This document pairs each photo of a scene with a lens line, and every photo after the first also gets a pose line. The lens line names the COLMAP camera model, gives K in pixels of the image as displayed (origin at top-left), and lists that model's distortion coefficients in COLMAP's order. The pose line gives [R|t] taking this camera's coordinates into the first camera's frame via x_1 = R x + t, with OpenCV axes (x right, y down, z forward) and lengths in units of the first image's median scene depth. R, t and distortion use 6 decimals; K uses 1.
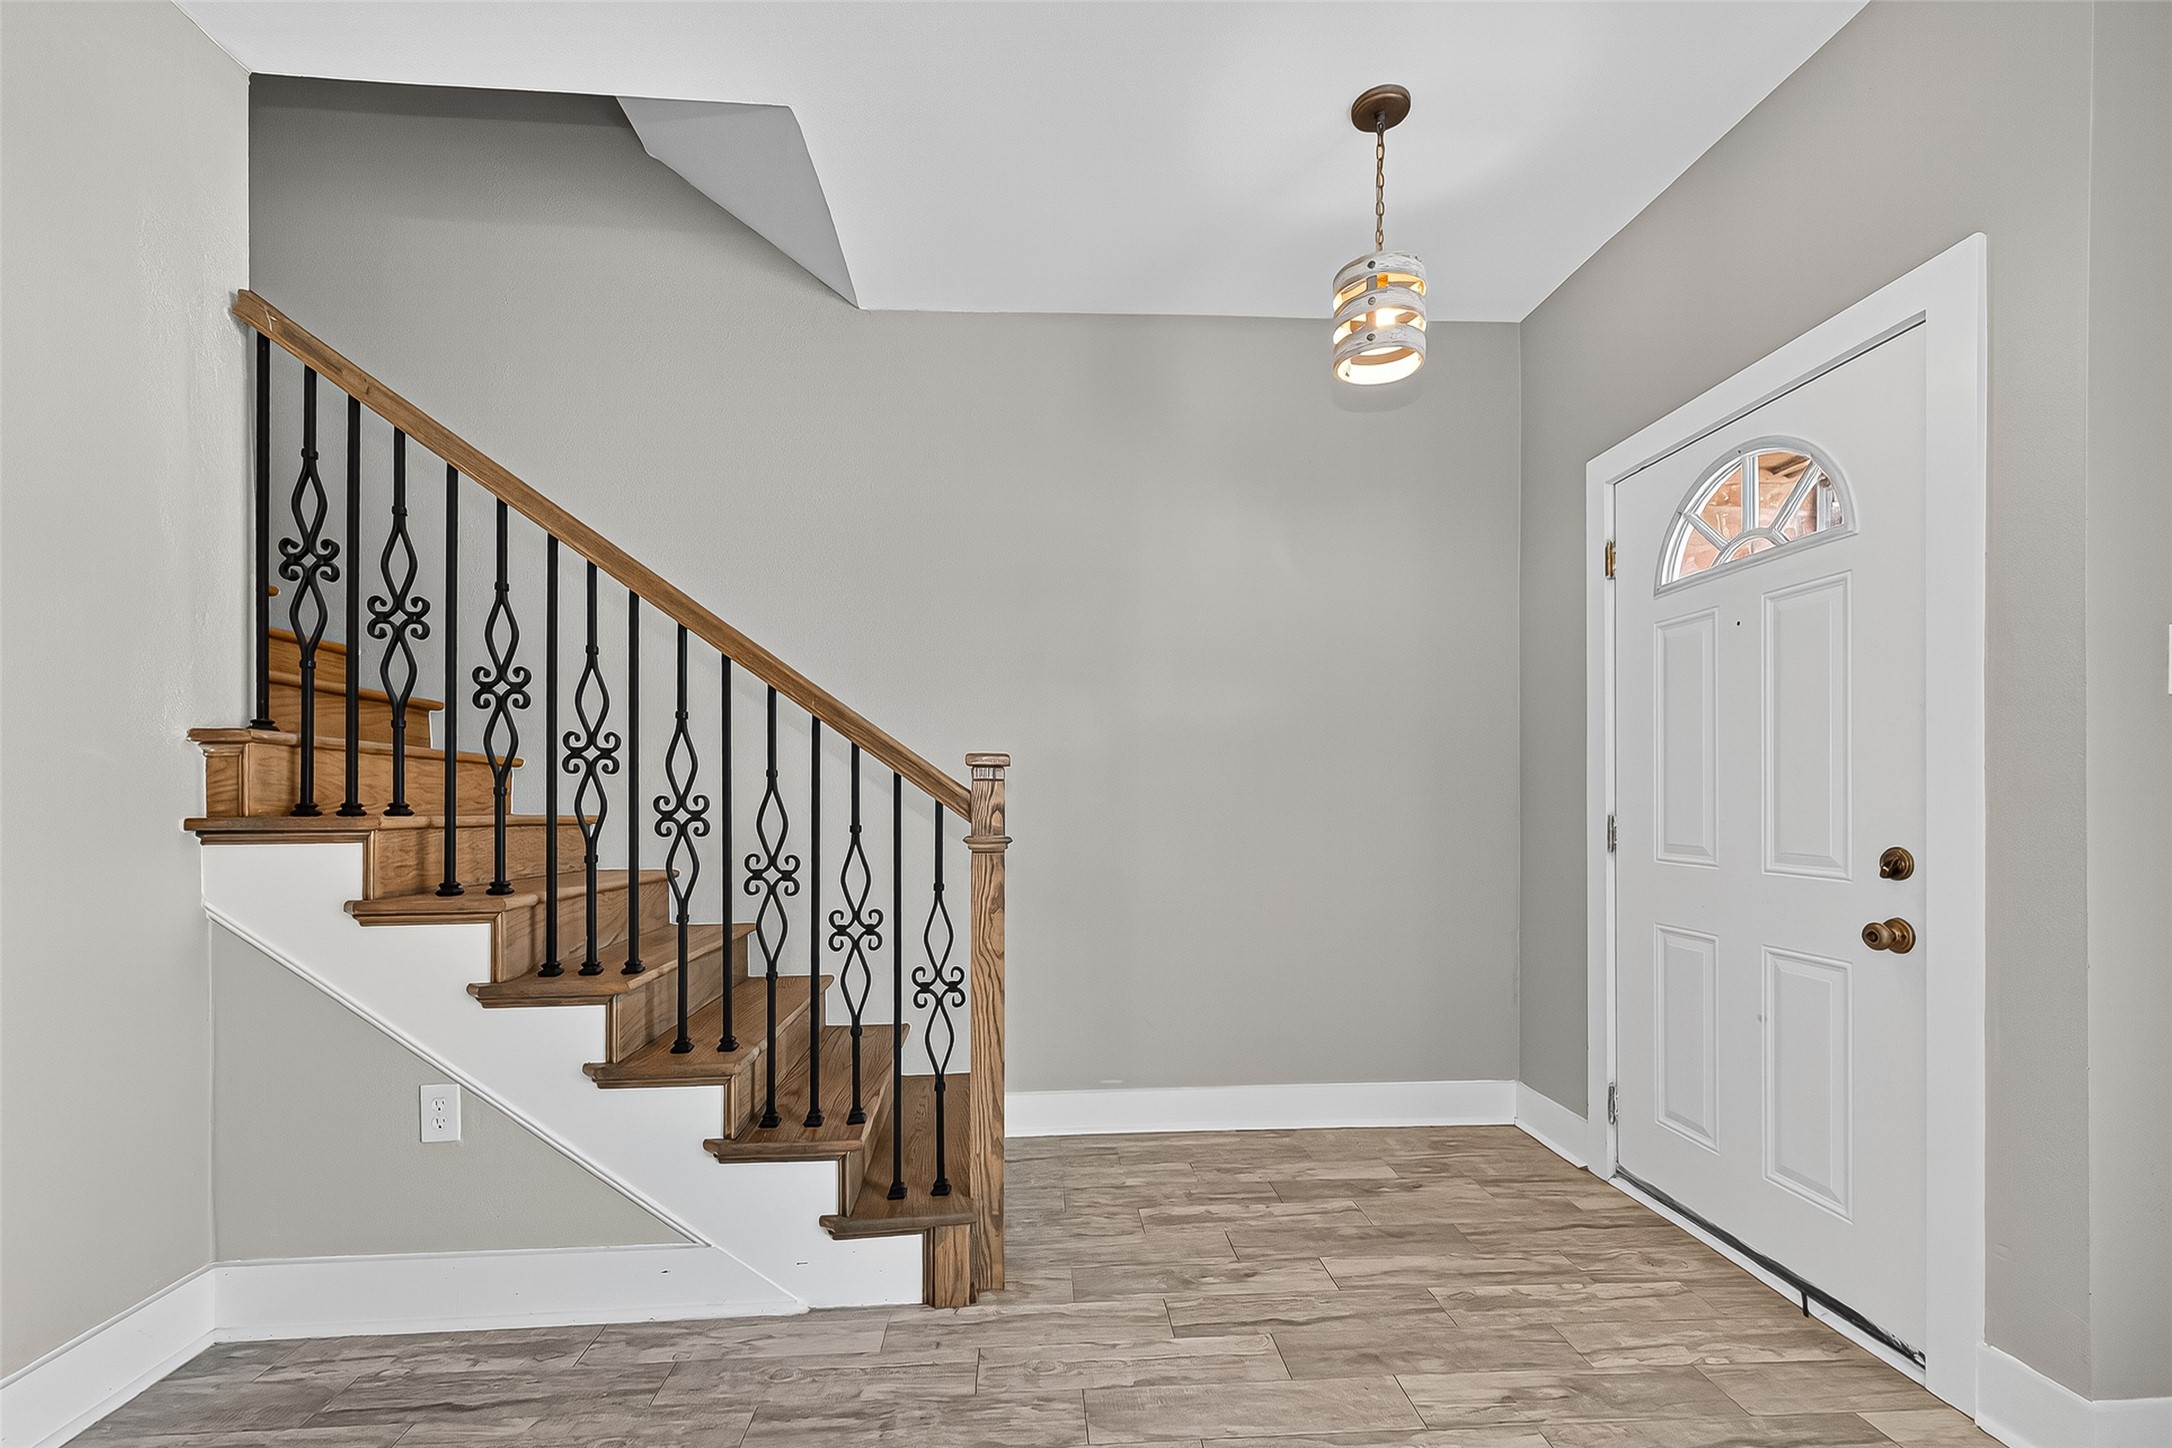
lens RADIAL K [[938.5, 0, 1112.3], [0, 938.5, 794.3], [0, 0, 1]] dist [0.009418, -0.000039]
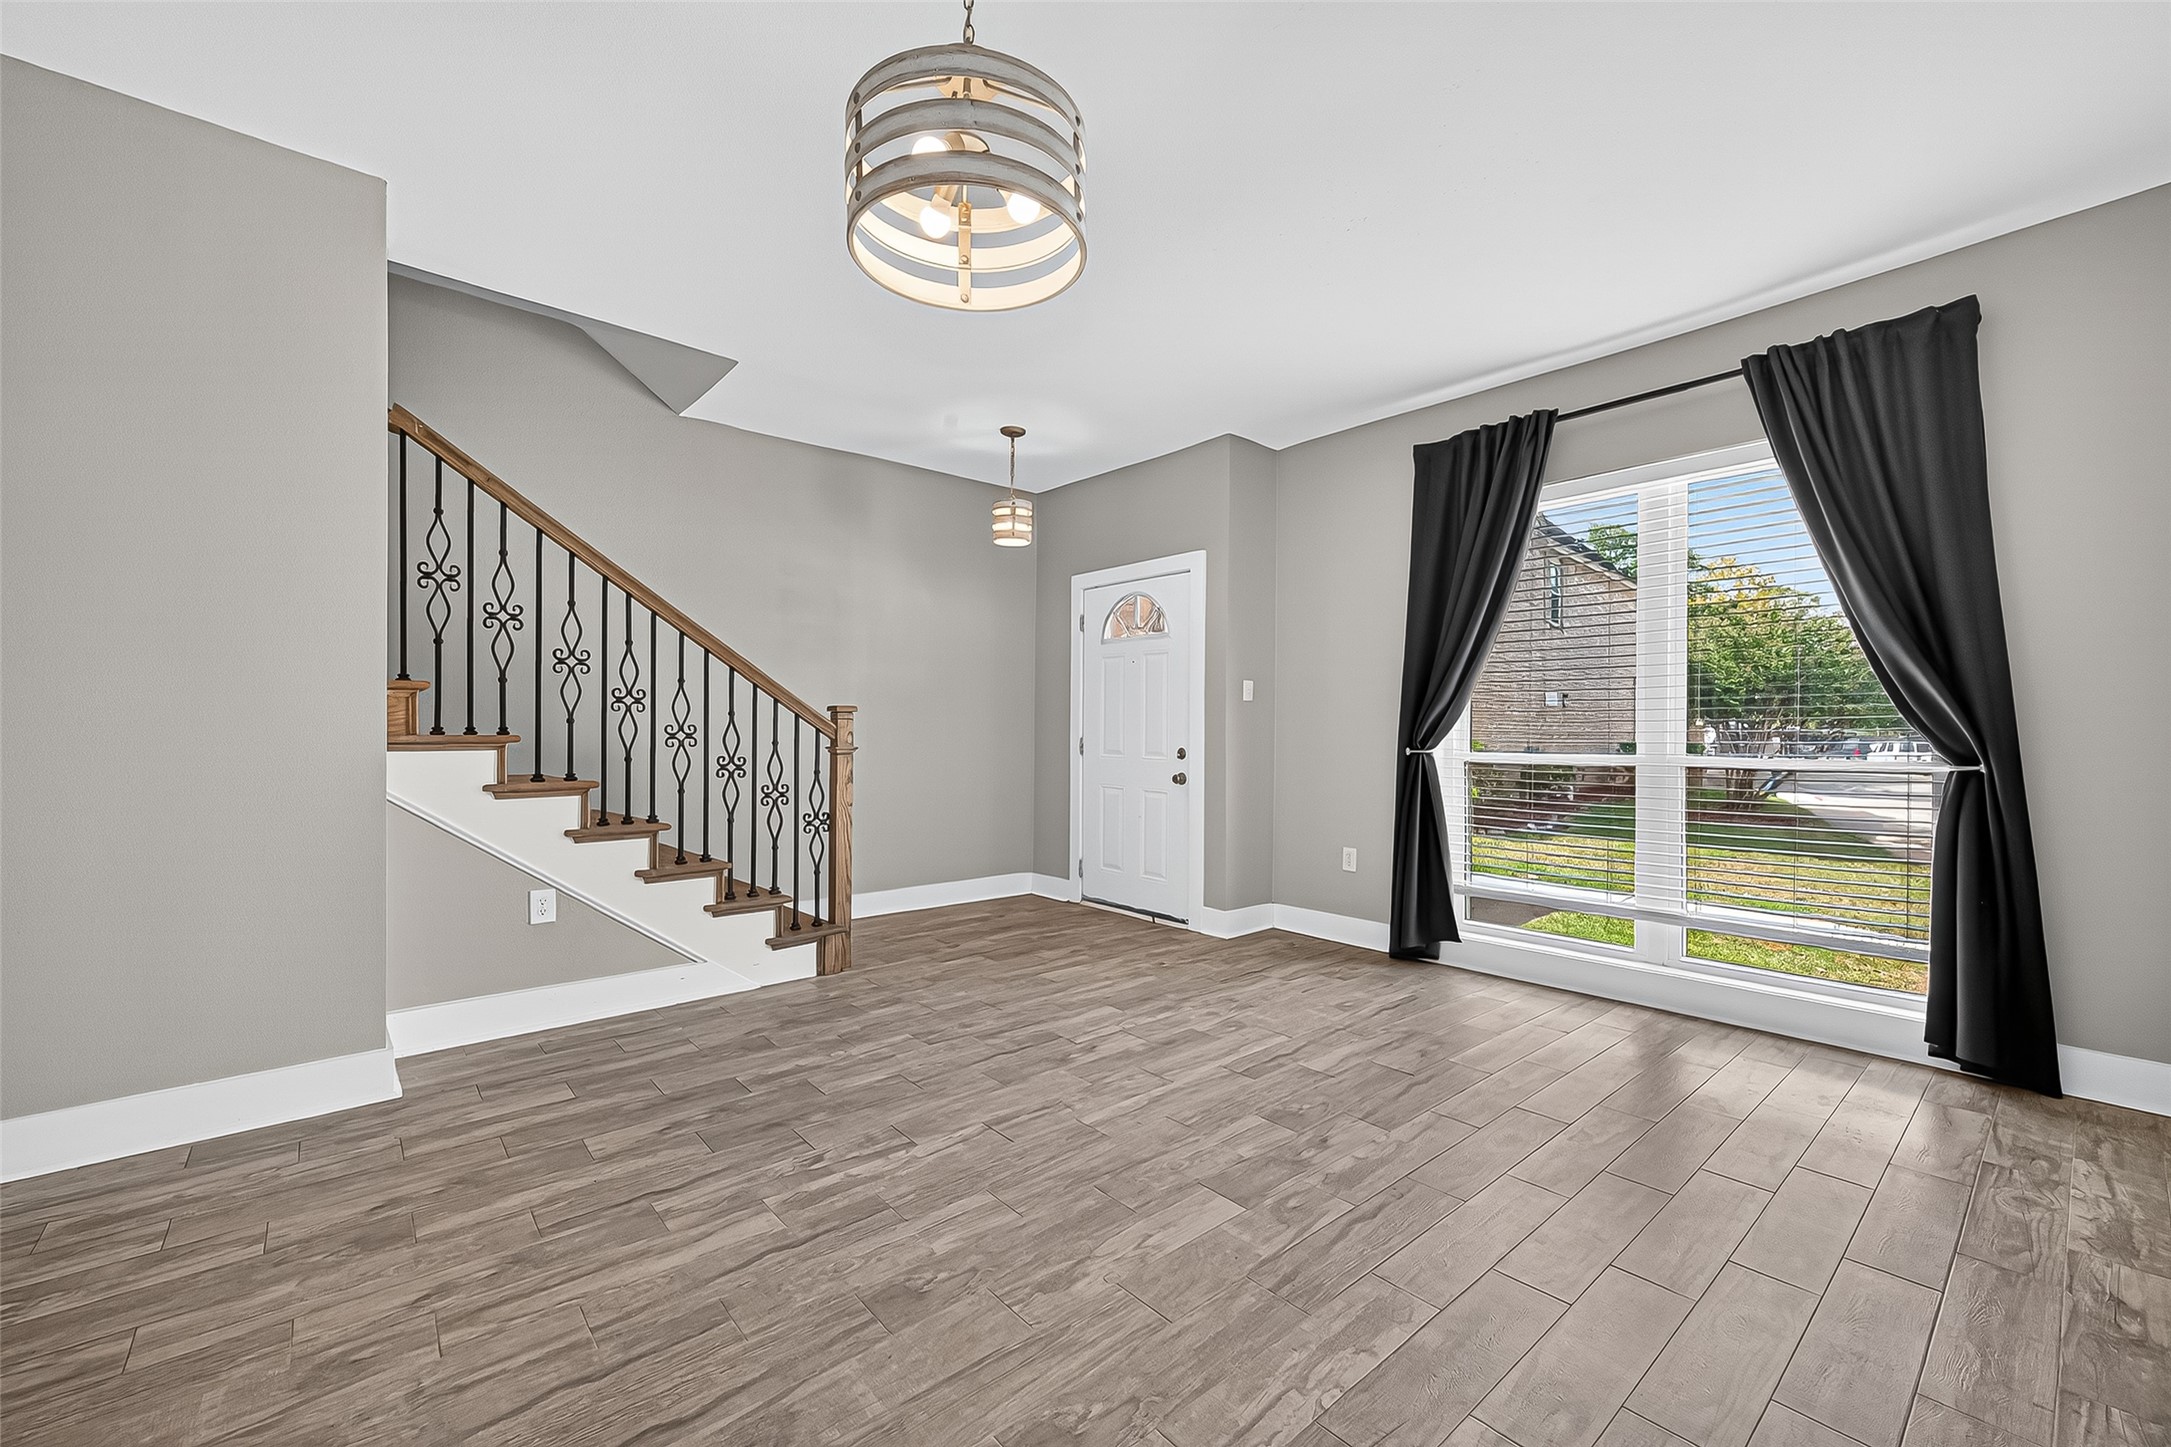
lens RADIAL K [[850.4, 0, 1128.8], [0, 850.4, 741.0], [0, 0, 1]] dist [0.007190, -0.001537]
pose [[0.795990, -0.001988, 0.605306, -0.778849], [-0.003707, 0.999960, 0.008158, 0.016587], [-0.605298, -0.008738, 0.795951, -0.866439]]
